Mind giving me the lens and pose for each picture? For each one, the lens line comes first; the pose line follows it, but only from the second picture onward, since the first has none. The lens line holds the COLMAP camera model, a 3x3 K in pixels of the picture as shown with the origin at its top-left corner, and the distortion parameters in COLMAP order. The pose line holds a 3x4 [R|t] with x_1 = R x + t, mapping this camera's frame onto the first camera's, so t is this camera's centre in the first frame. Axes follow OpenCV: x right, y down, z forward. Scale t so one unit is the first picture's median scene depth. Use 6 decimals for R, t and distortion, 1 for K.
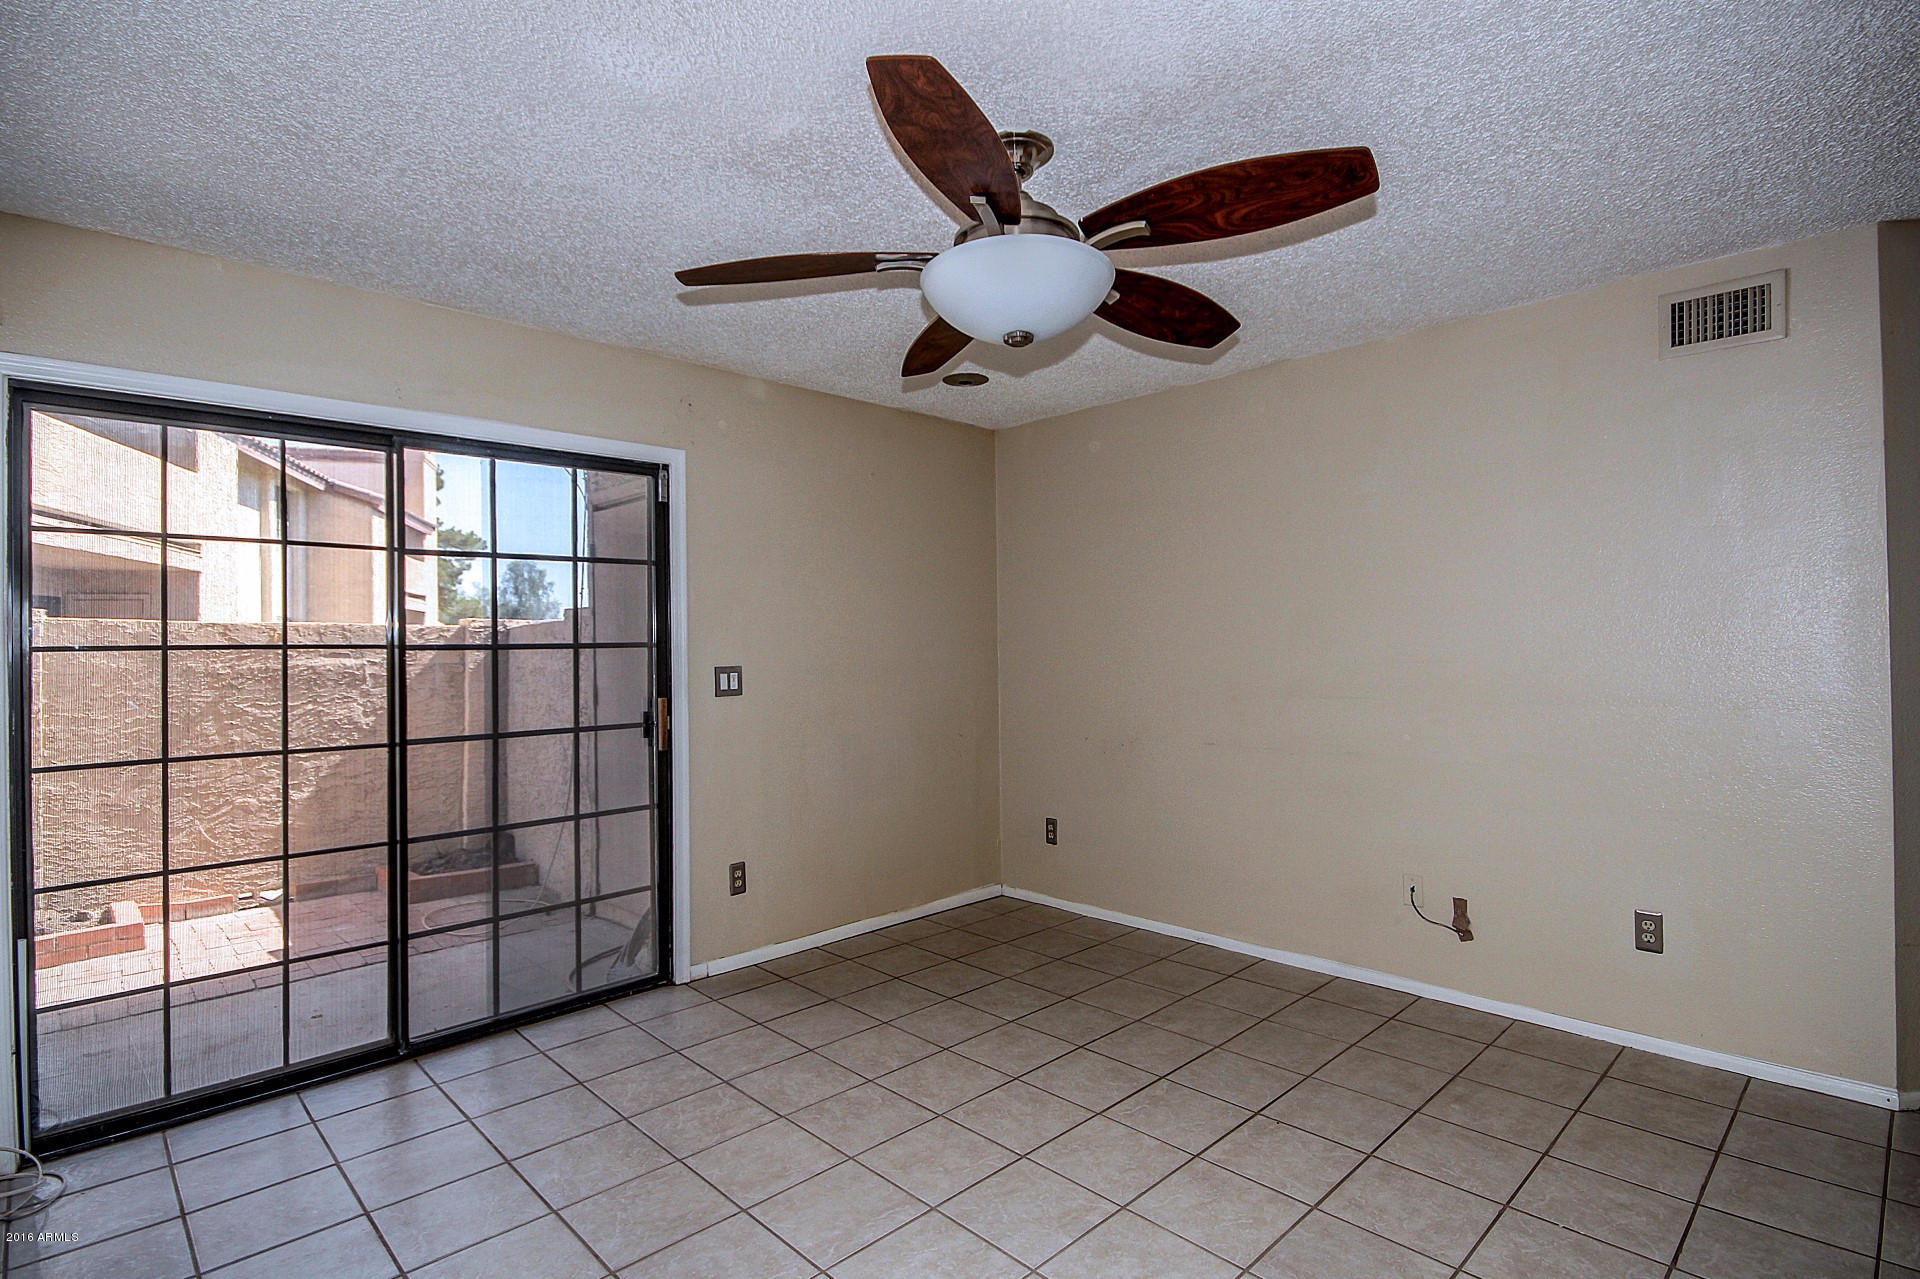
lens RADIAL K [[942.8, 0, 962.3], [0, 942.8, 635.6], [0, 0, 1]] dist [-0.003659, -0.001959]
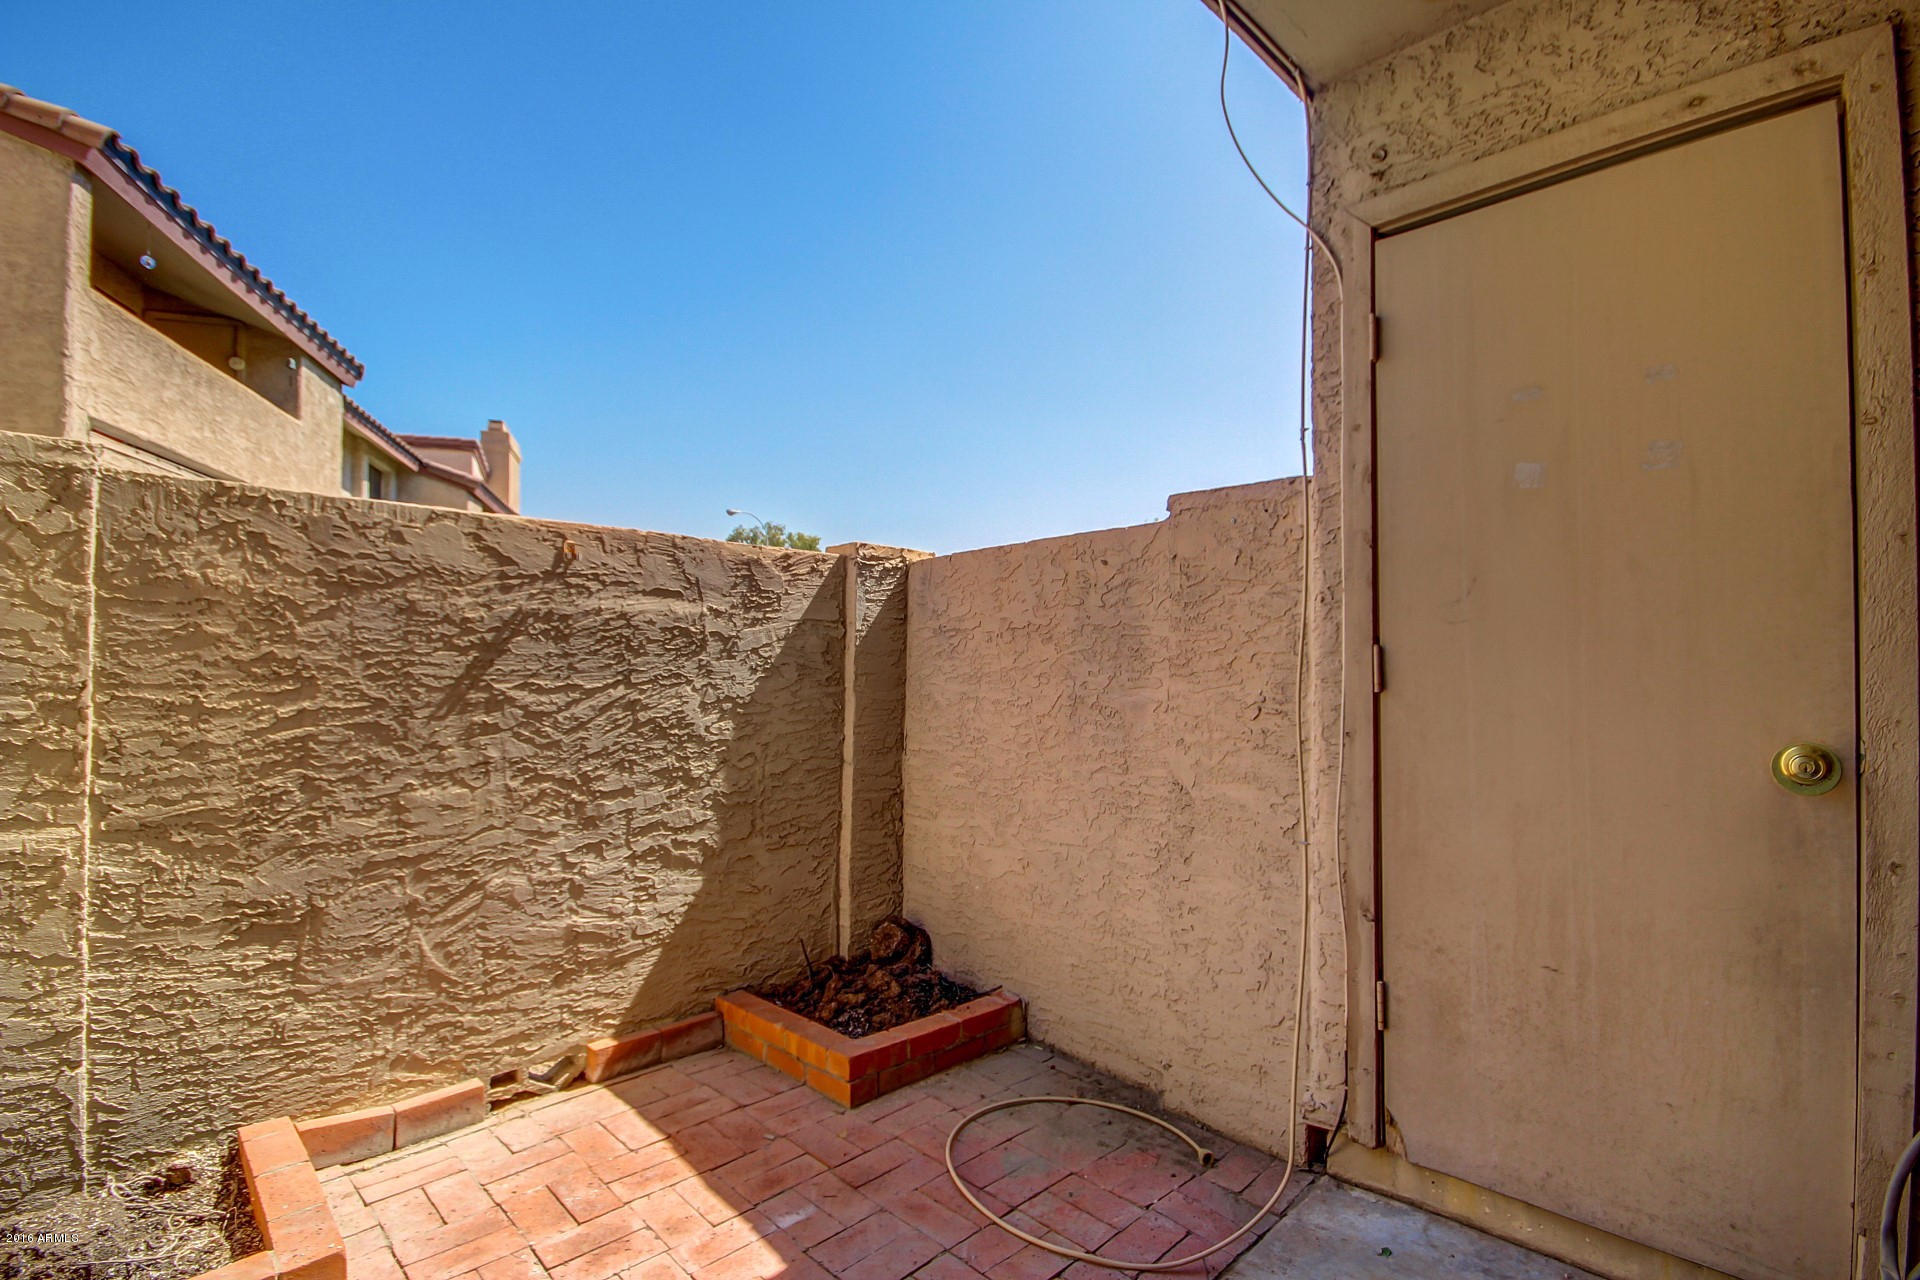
lens RADIAL K [[897.9, 0, 958.5], [0, 897.9, 645.0], [0, 0, 1]] dist [-0.000442, 0.000677]
pose [[0.999656, 0.014834, -0.021631, -0.498886], [-0.014935, 0.999878, -0.004546, 0.049701], [0.021561, 0.004868, 0.999756, 0.517342]]
